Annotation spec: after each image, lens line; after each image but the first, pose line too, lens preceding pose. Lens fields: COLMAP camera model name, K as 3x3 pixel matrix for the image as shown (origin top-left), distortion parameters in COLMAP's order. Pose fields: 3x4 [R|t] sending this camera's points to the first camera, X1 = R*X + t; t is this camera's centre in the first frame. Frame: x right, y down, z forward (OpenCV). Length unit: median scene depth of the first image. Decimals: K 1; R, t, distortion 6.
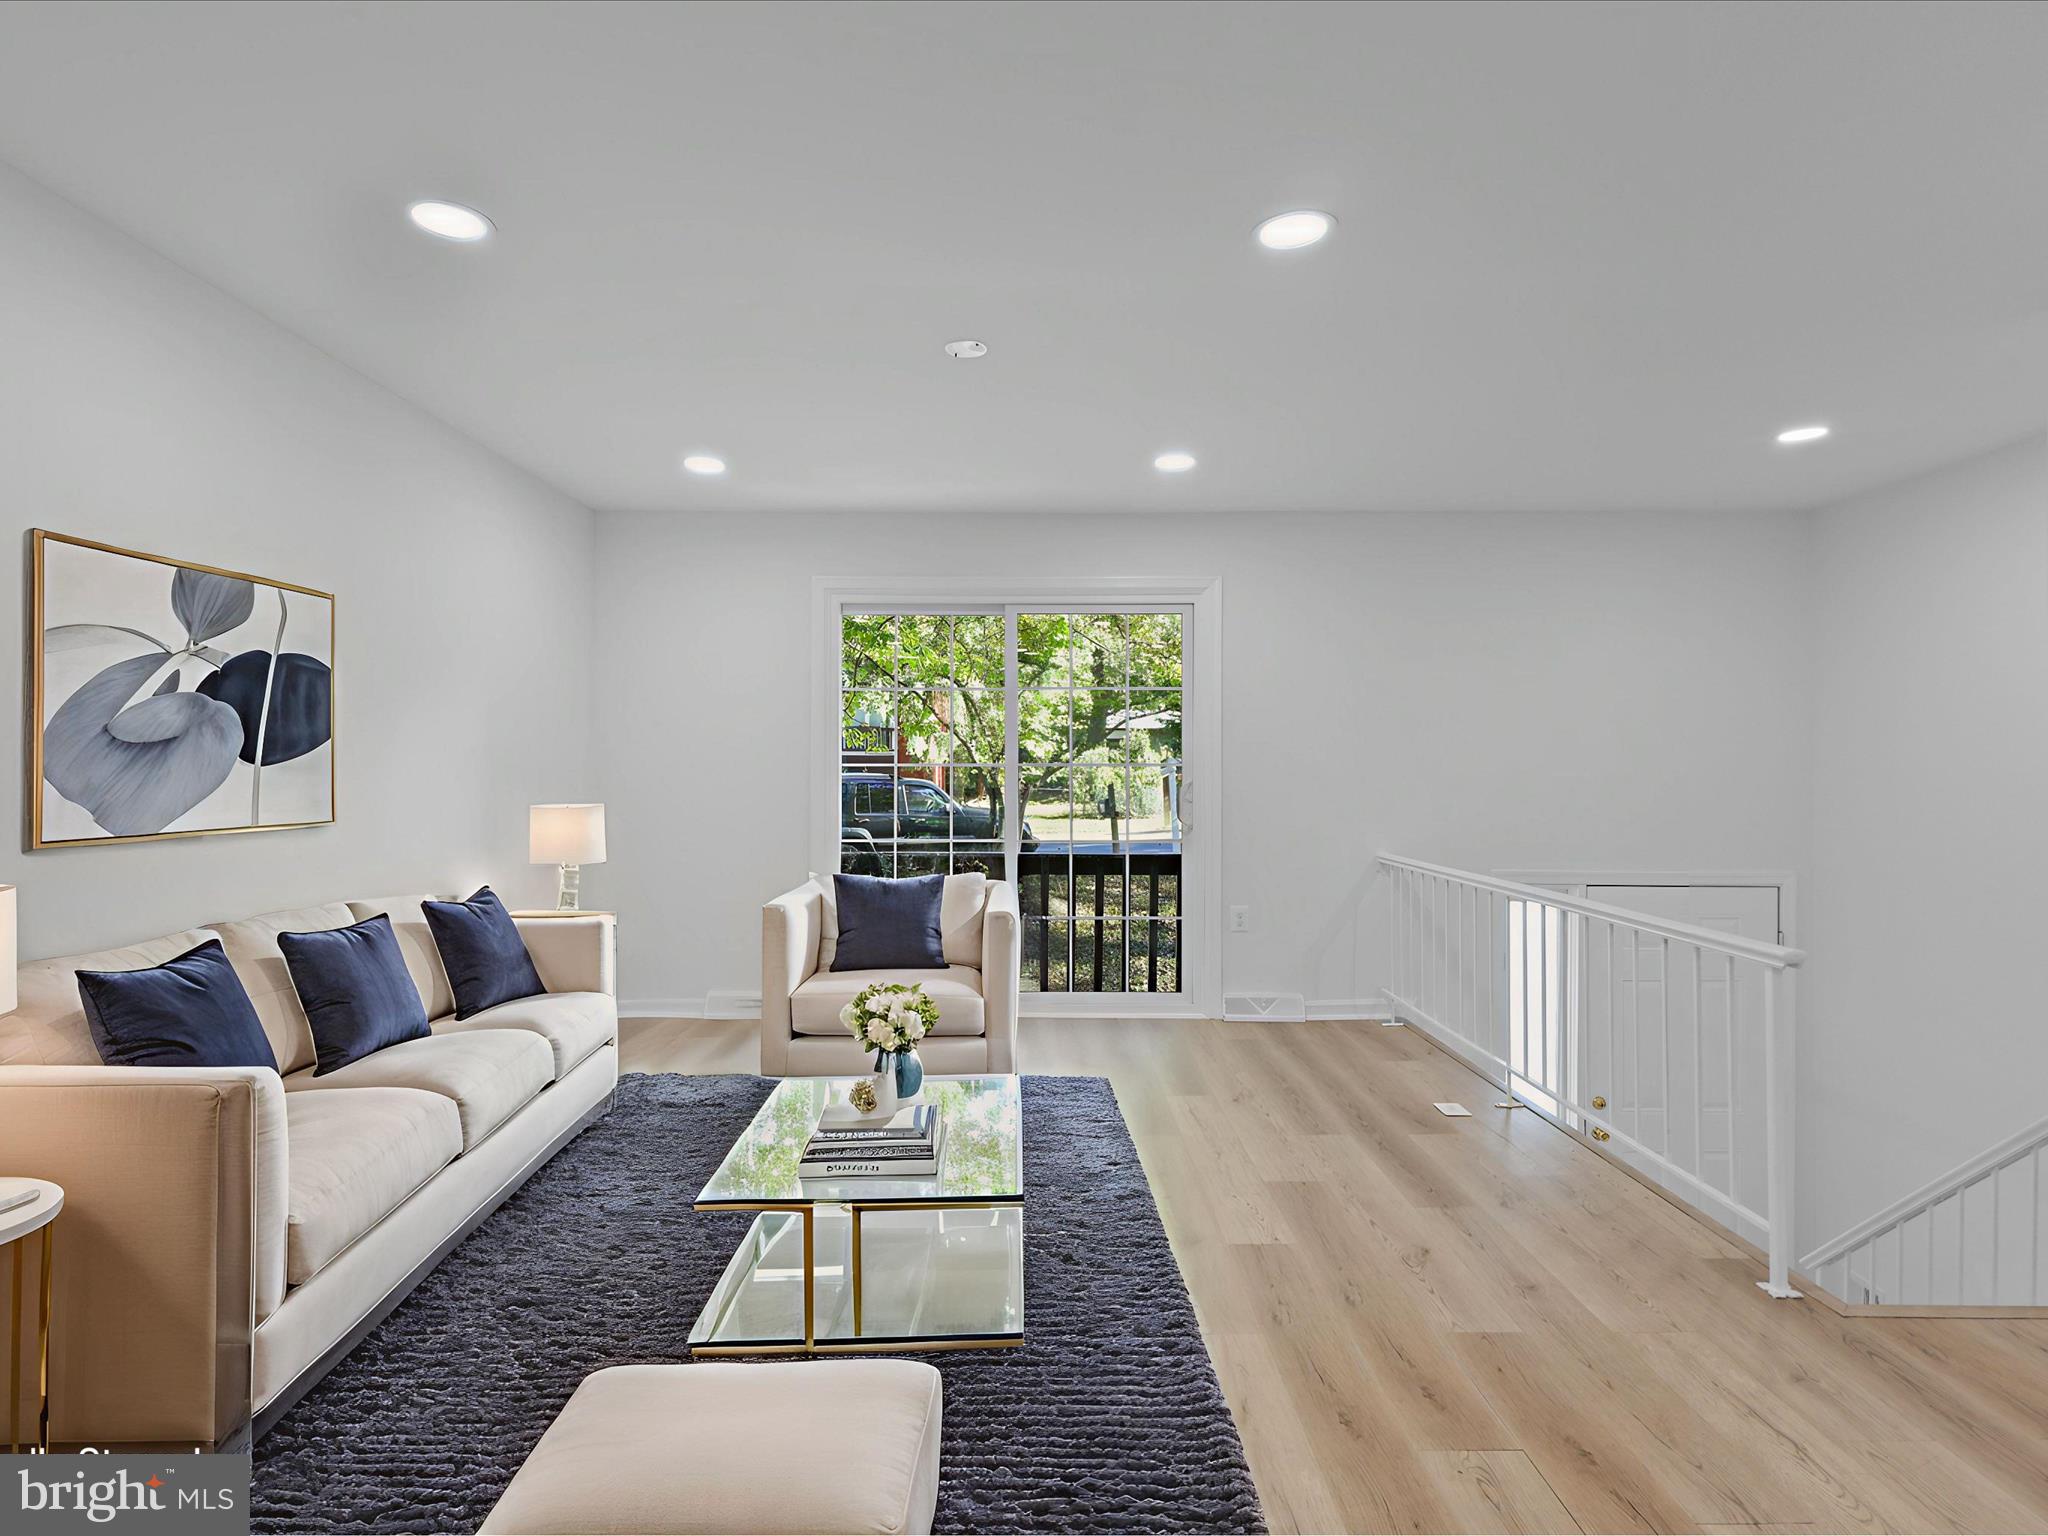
lens RADIAL K [[1068.0, 0, 1020.4], [0, 1068.0, 764.1], [0, 0, 1]] dist [-0.000572, 0.000138]
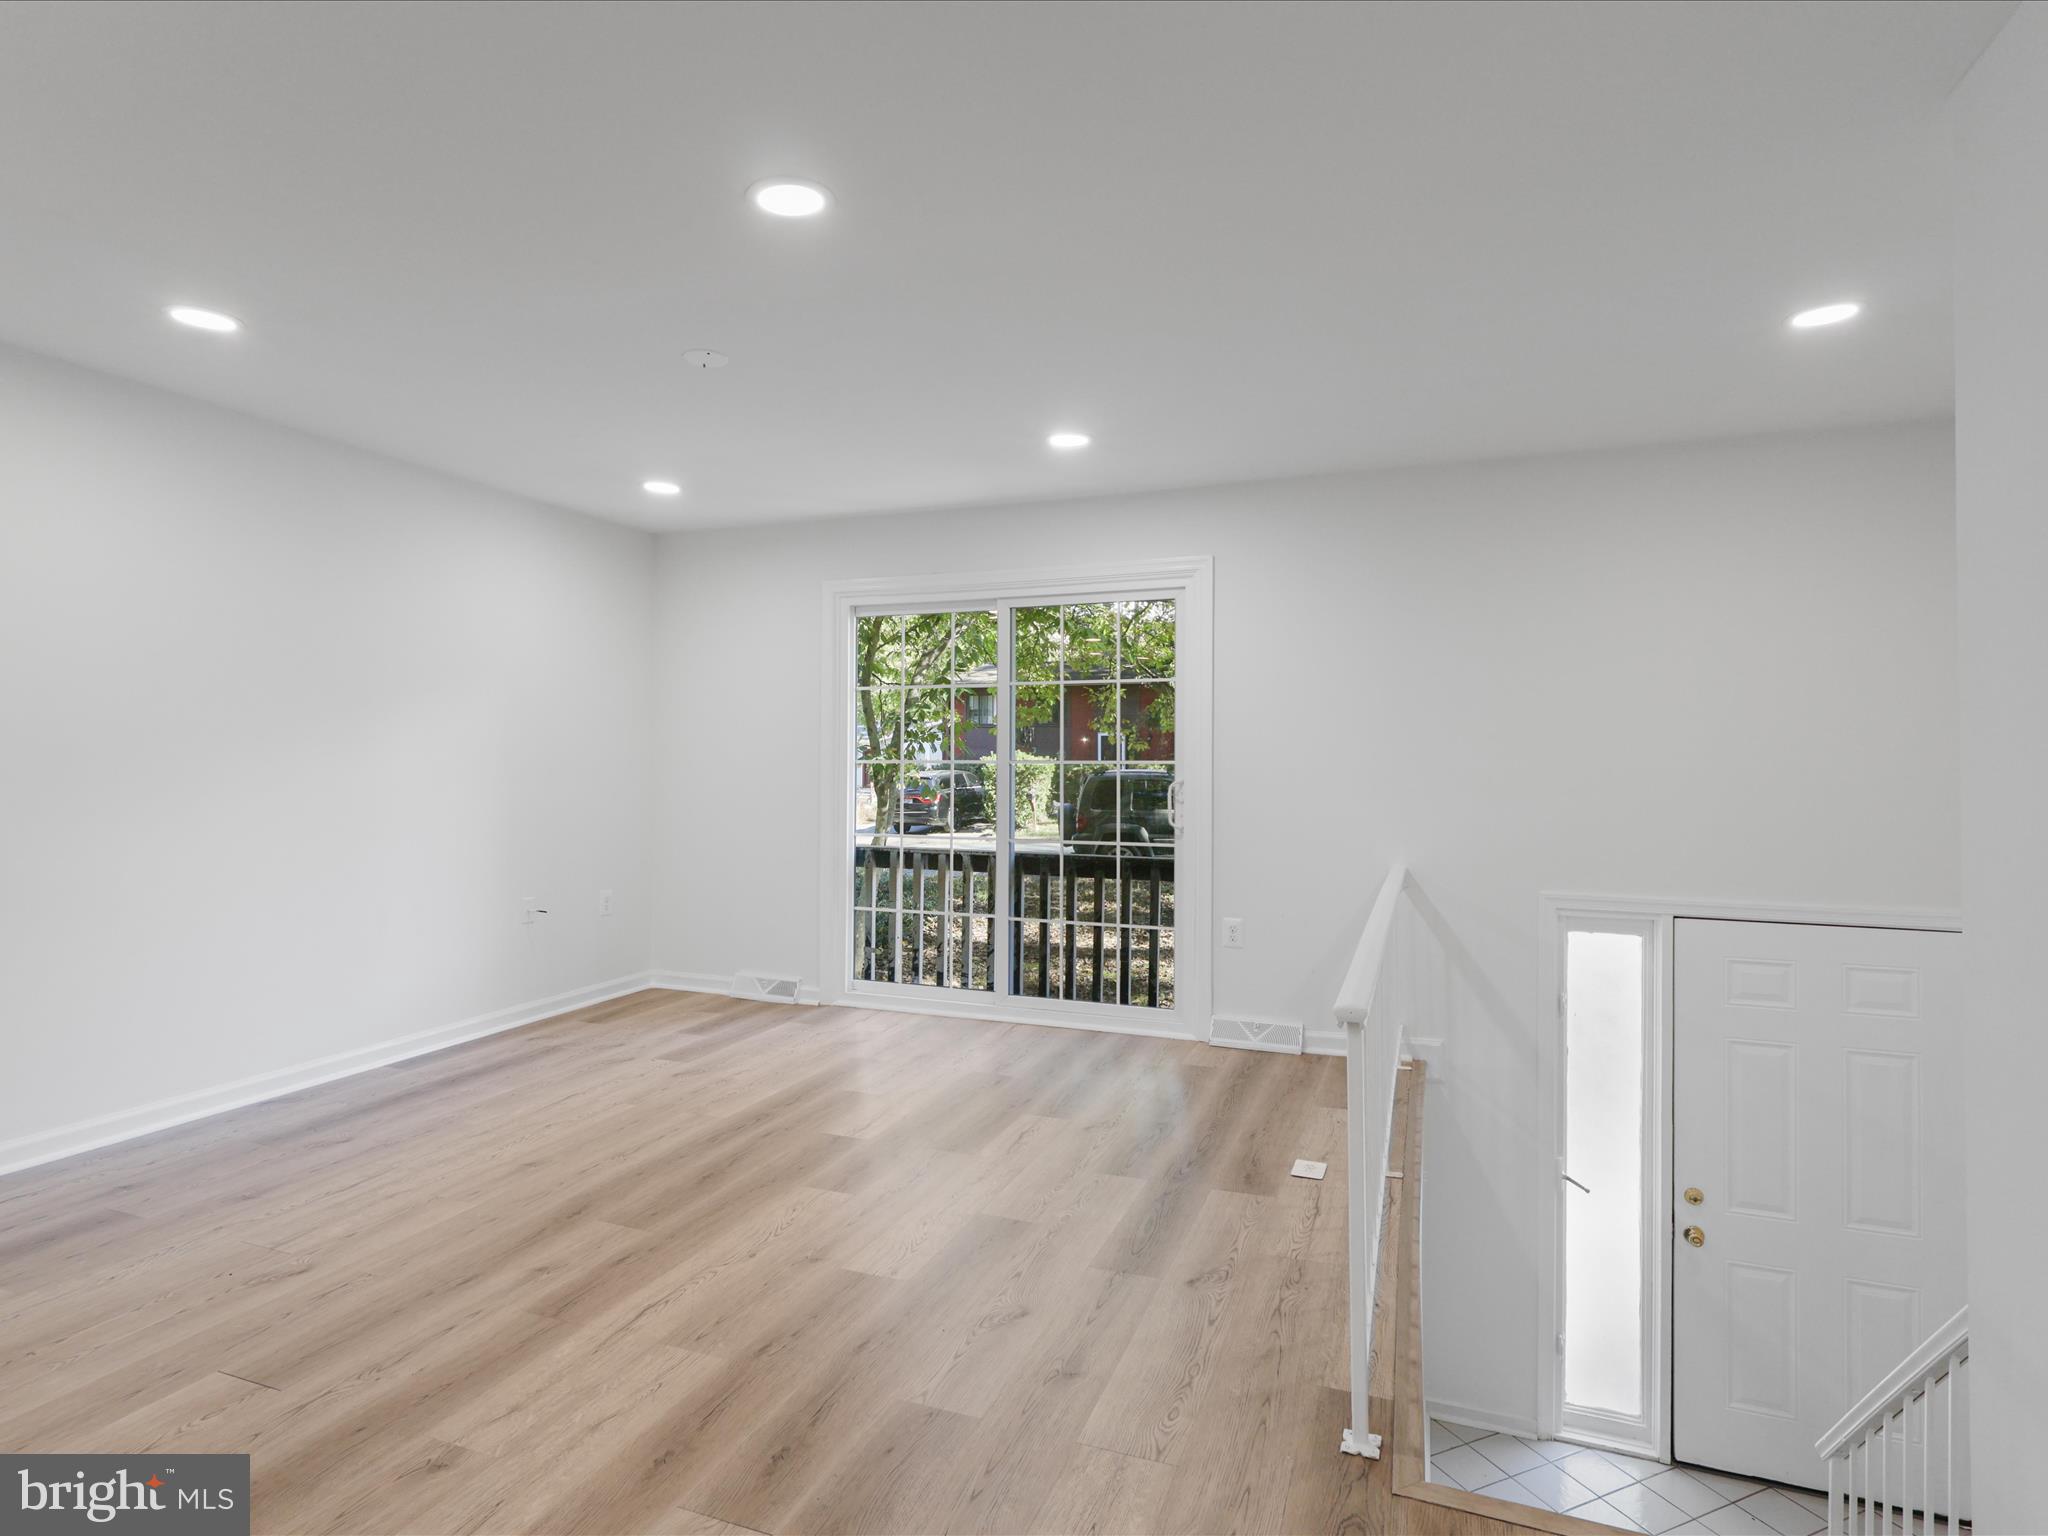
lens RADIAL K [[1068.0, 0, 1020.4], [0, 1068.0, 764.1], [0, 0, 1]] dist [-0.000572, 0.000138]
pose [[0.940536, 0.000314, -0.339695, 0.354662], [-0.002024, 0.999987, -0.004678, 0.006840], [0.339689, 0.005087, 0.940524, 0.095717]]
